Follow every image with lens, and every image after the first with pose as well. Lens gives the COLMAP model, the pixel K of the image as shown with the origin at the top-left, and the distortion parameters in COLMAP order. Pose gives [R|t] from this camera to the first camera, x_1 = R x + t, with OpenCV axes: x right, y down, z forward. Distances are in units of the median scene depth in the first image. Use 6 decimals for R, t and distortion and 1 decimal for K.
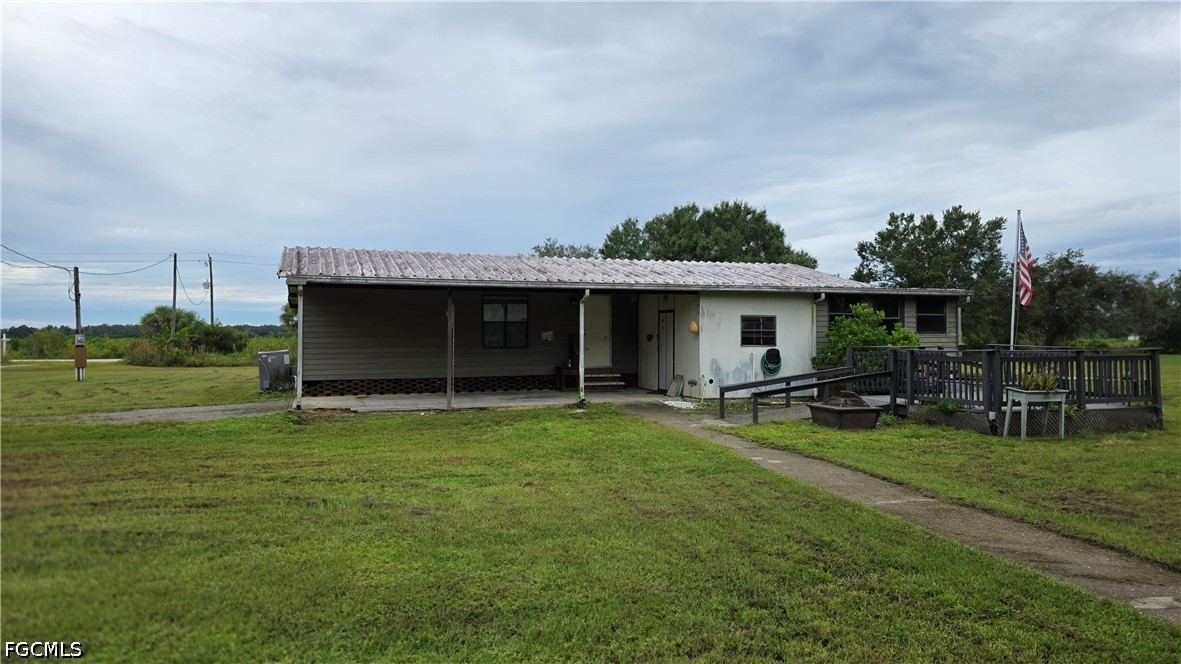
lens RADIAL K [[783.2, 0, 592.7], [0, 783.2, 334.7], [0, 0, 1]] dist [0.059022, -0.051055]
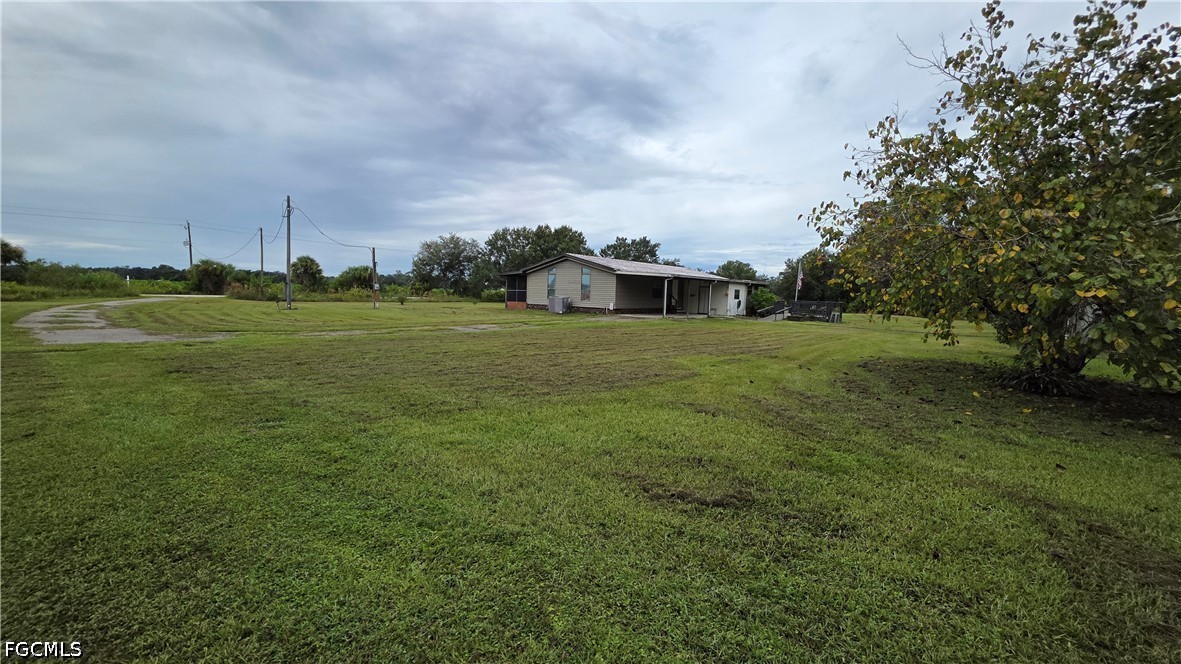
lens RADIAL K [[464.9, 0, 586.5], [0, 464.9, 332.7], [0, 0, 1]] dist [0.002384, 0.000553]
pose [[0.862580, -0.016713, 0.505644, -0.396091], [-0.032415, 0.995575, 0.088203, 0.000995], [-0.504881, -0.092473, 0.858221, -0.101695]]
